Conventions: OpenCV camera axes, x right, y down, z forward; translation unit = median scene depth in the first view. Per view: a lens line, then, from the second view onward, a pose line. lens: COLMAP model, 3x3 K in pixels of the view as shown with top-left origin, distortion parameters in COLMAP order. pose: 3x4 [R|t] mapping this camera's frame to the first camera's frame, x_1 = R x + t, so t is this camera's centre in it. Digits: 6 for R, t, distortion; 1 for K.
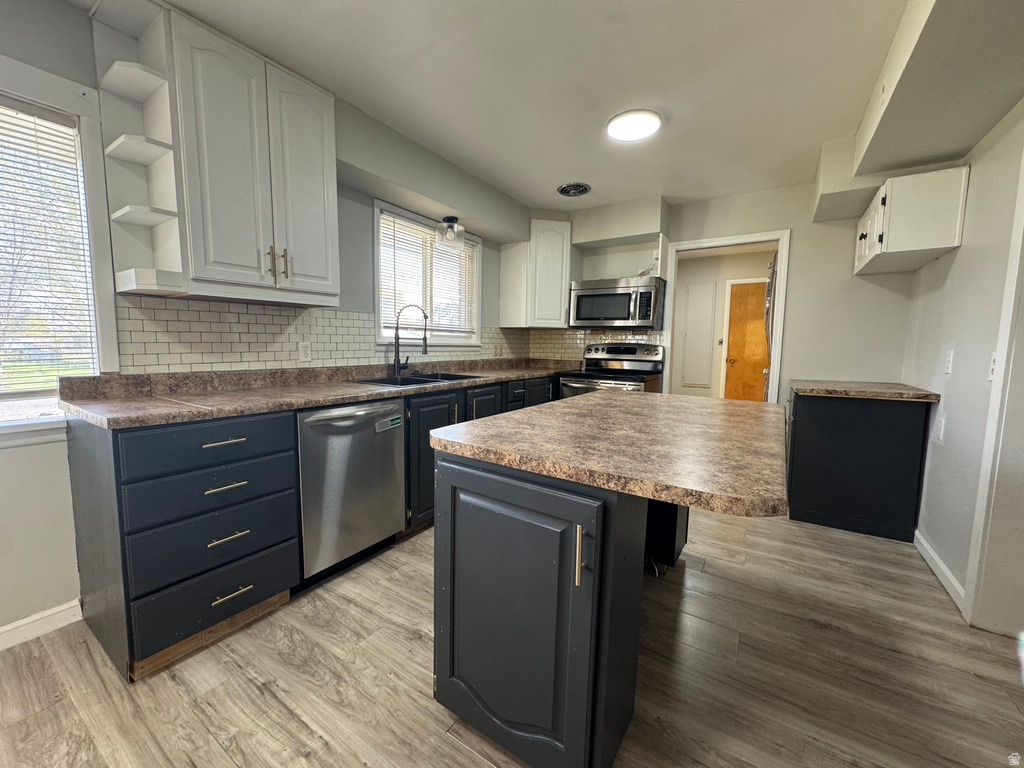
lens RADIAL K [[407.3, 0, 508.6], [0, 407.3, 383.5], [0, 0, 1]] dist [-0.001249, 0.000370]
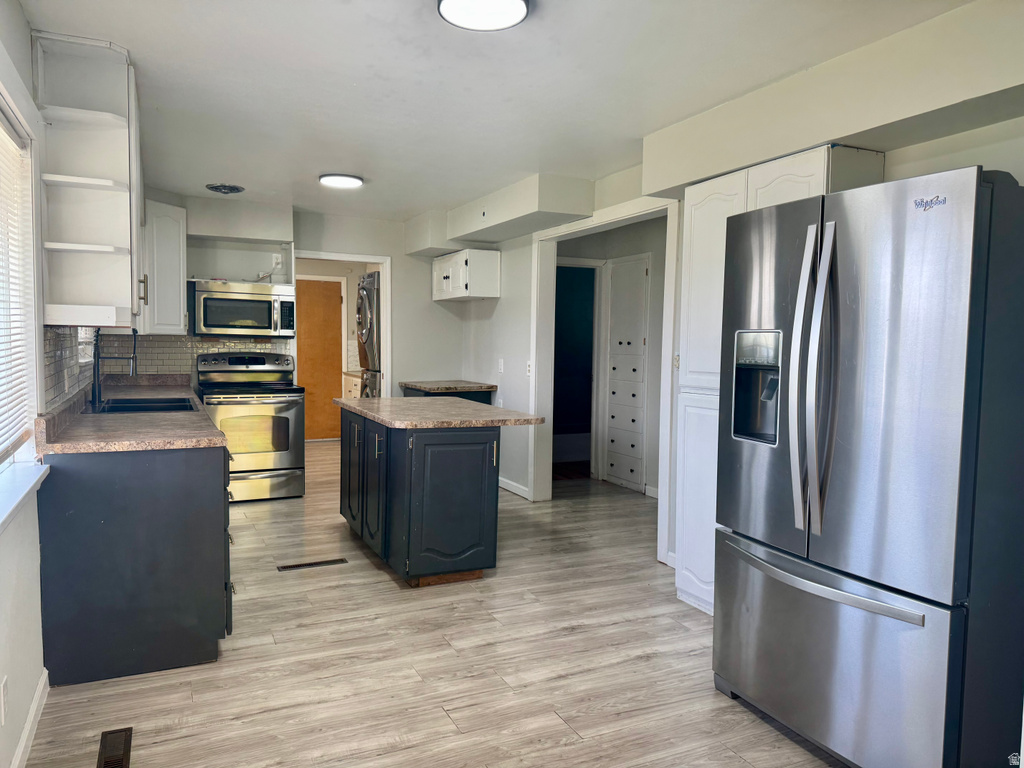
lens RADIAL K [[731.2, 0, 511.1], [0, 731.2, 385.2], [0, 0, 1]] dist [0.000498, -0.000211]
pose [[0.511187, -0.058197, 0.857497, -1.097987], [0.075461, 0.996891, 0.022672, -0.027635], [-0.856150, 0.053118, 0.513989, -0.430310]]
